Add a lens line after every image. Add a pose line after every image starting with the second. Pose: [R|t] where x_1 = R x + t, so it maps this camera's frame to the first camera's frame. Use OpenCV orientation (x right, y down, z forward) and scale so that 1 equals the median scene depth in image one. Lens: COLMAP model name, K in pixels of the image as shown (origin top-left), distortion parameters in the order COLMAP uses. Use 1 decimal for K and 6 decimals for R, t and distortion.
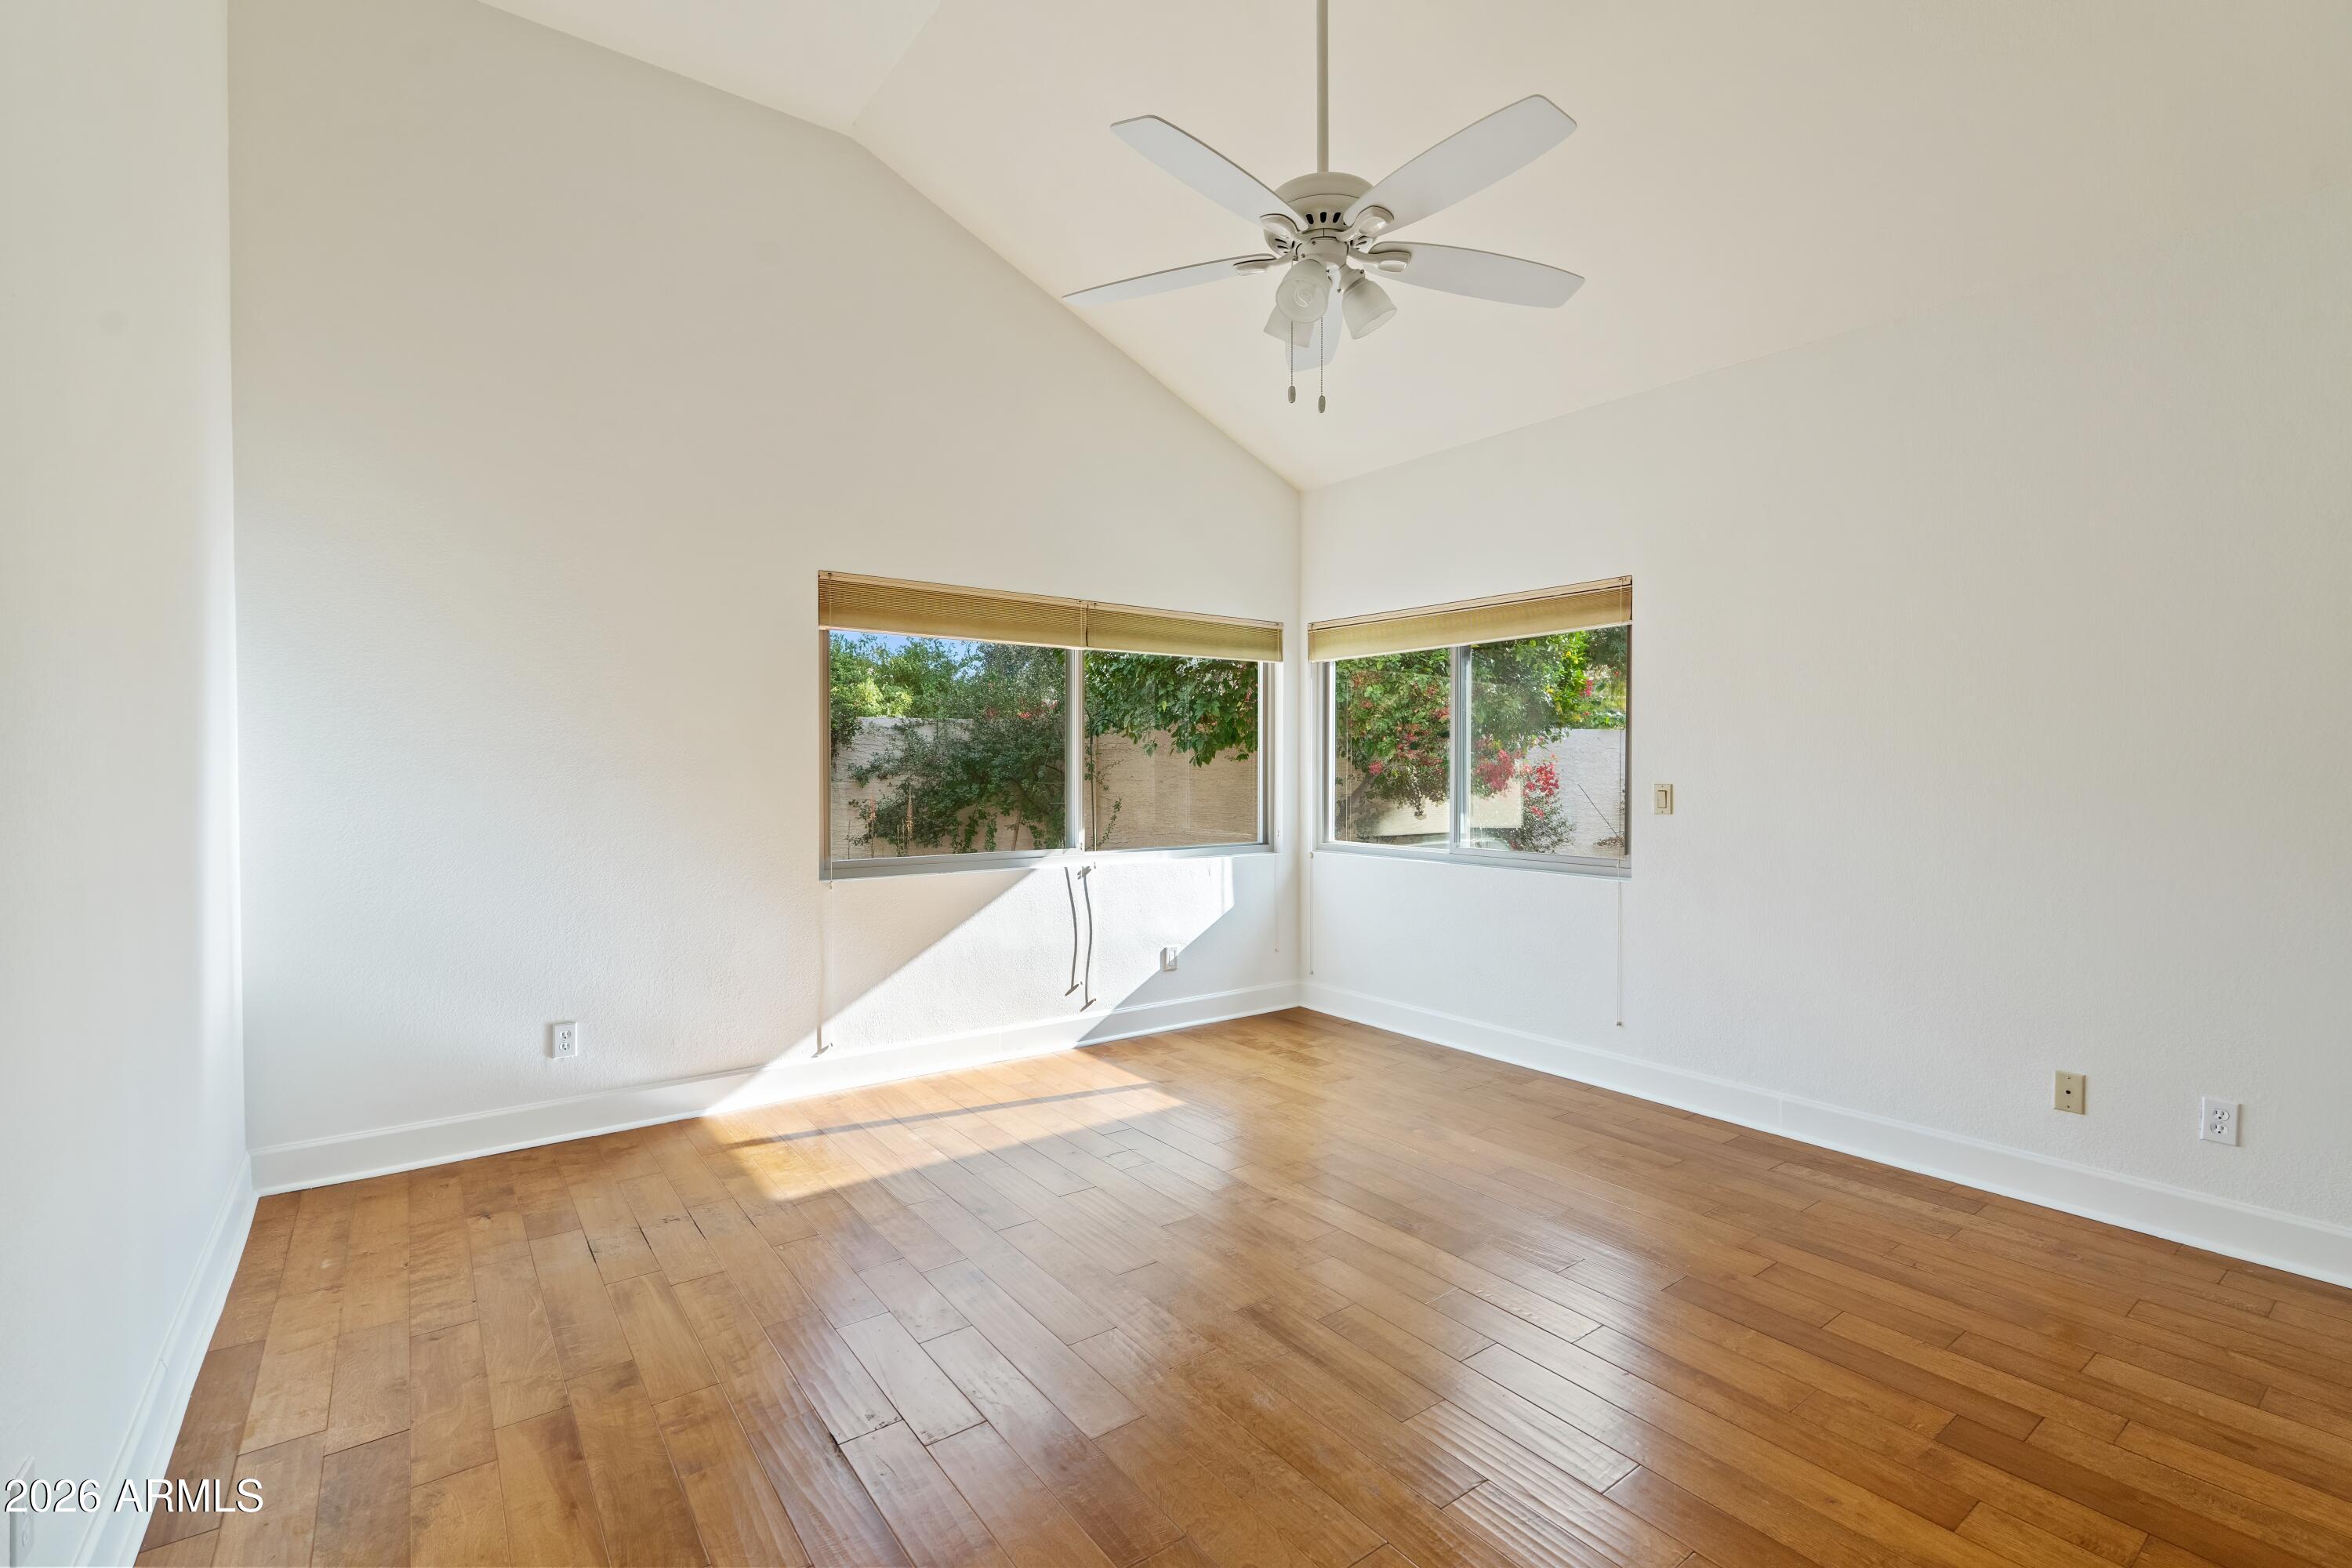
lens RADIAL K [[1043.2, 0, 1182.6], [0, 1043.2, 776.8], [0, 0, 1]] dist [-0.002472, -0.000197]
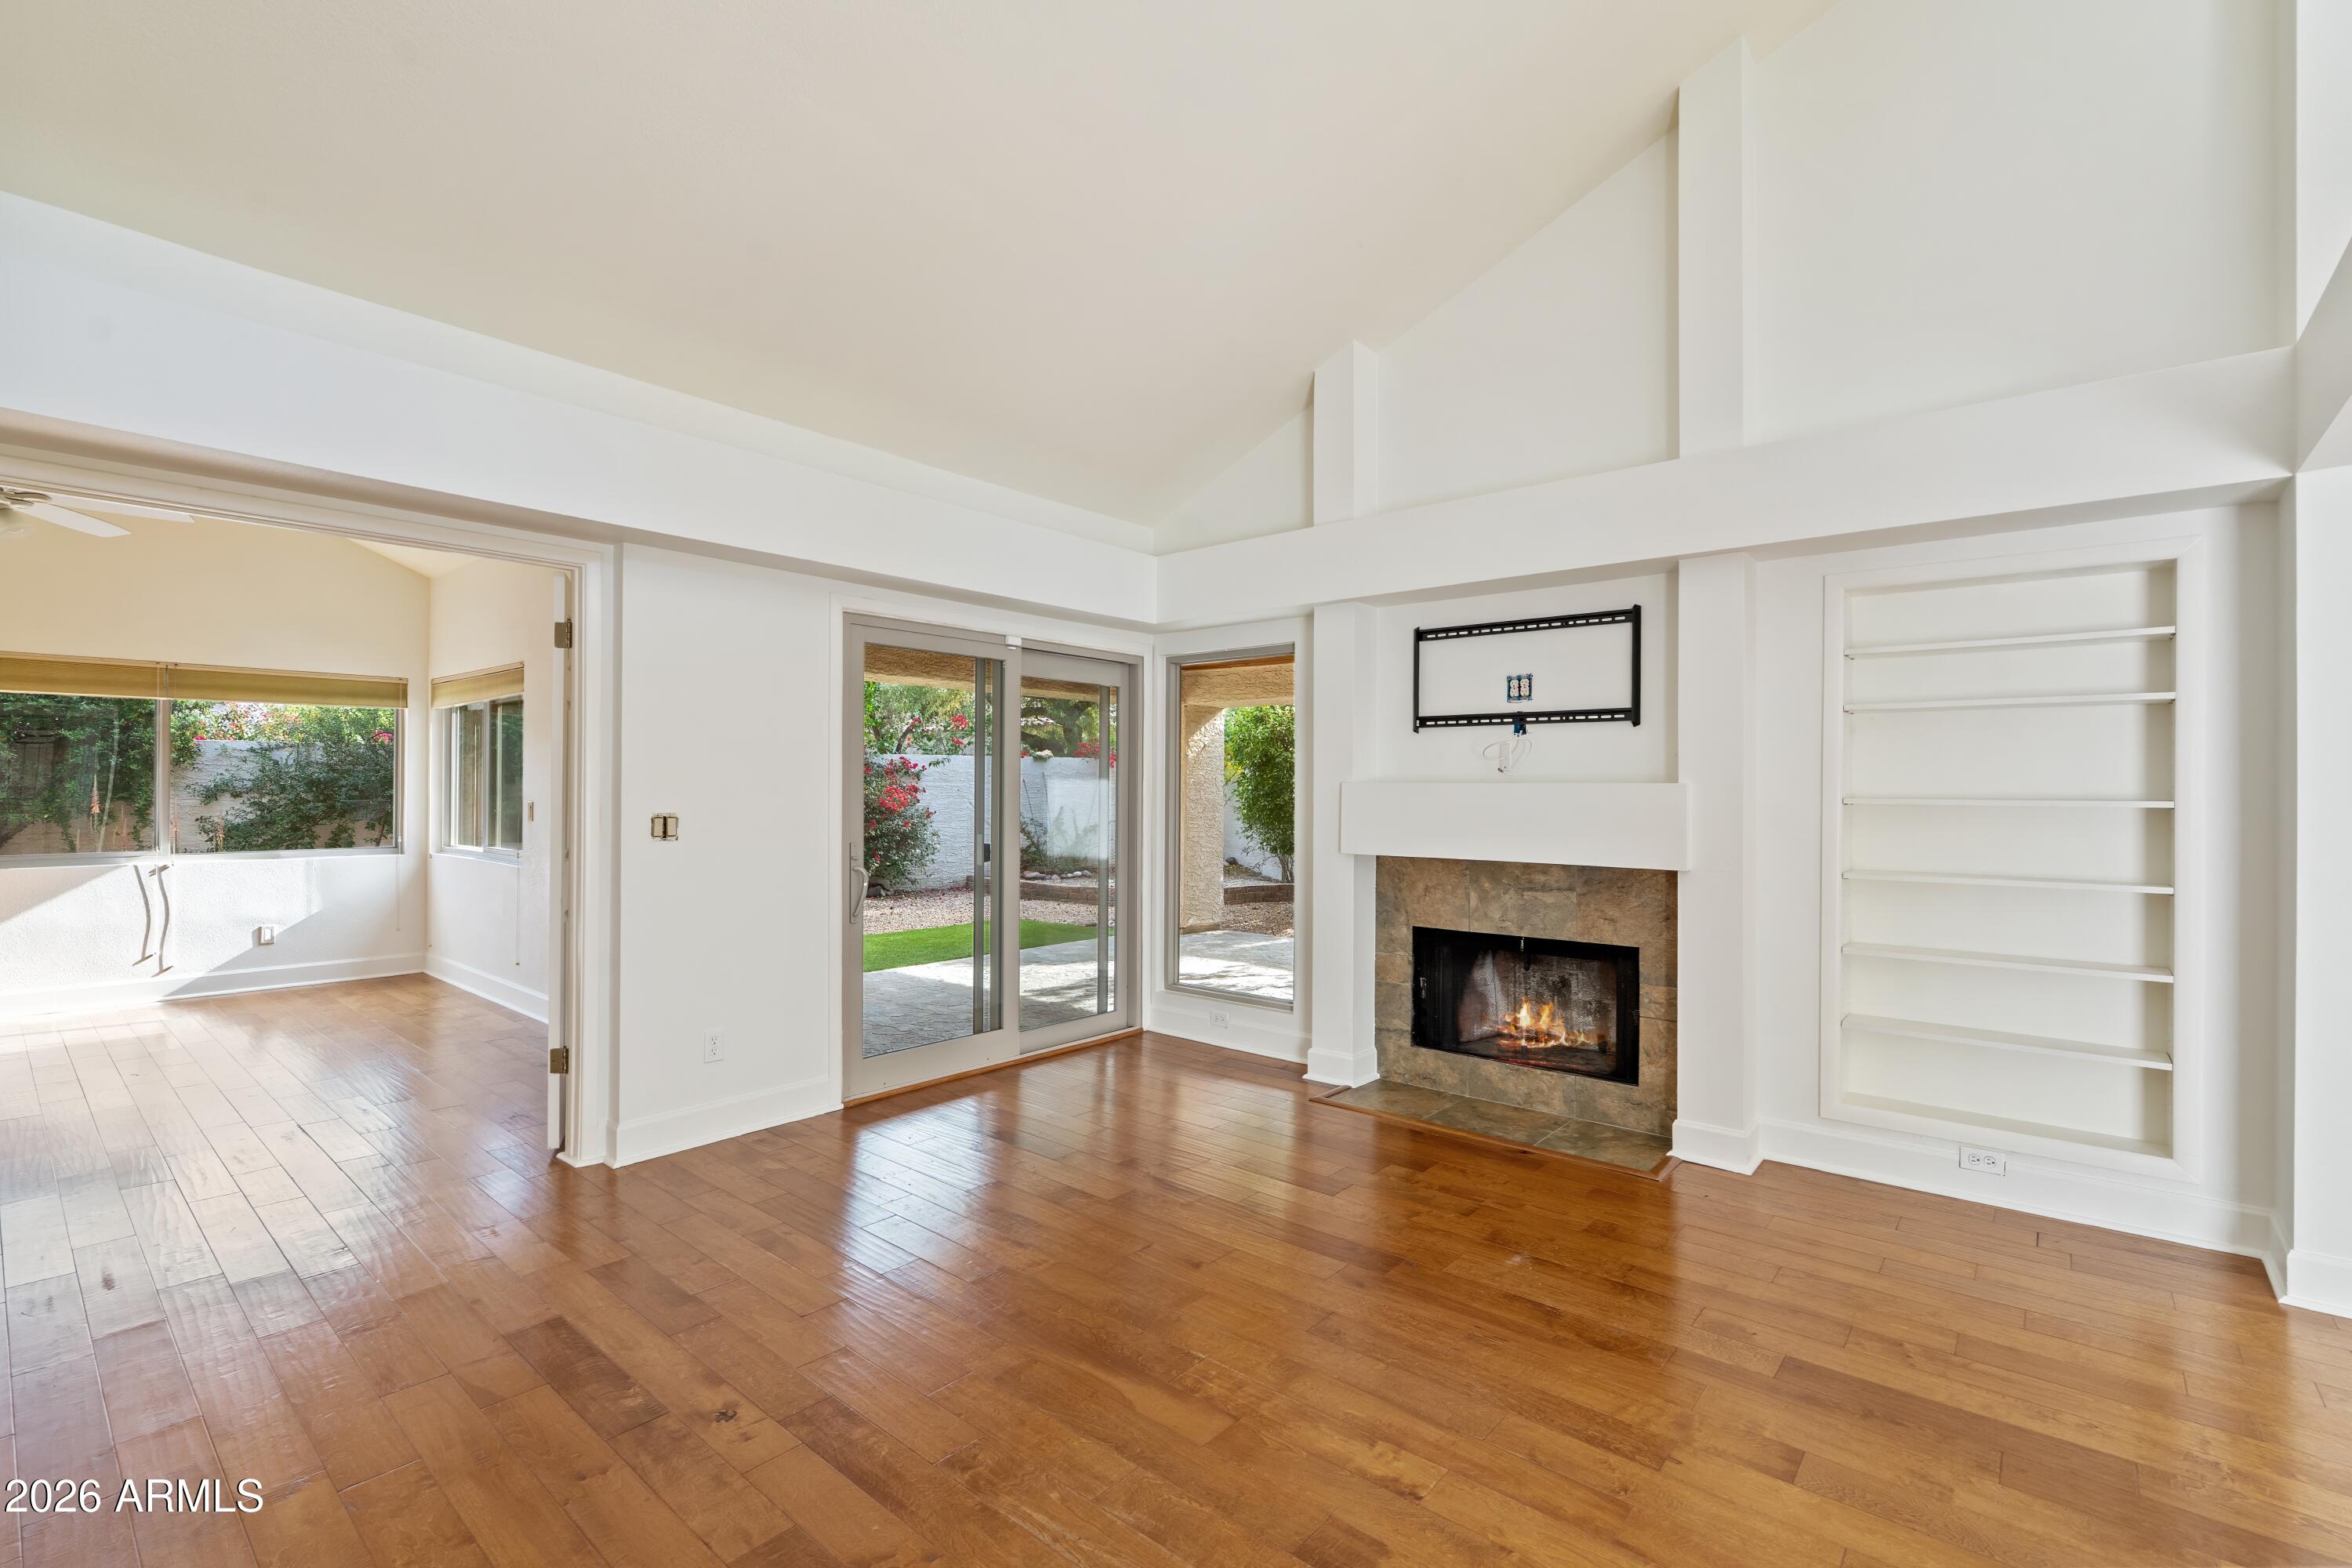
lens RADIAL K [[1043.2, 0, 1170.3], [0, 1043.2, 787.5], [0, 0, 1]] dist [-0.002472, -0.000197]
pose [[0.976729, -0.000324, 0.214475, 0.826015], [0.001021, 0.999995, -0.003140, -0.006157], [-0.214473, 0.003286, 0.976724, -0.525800]]
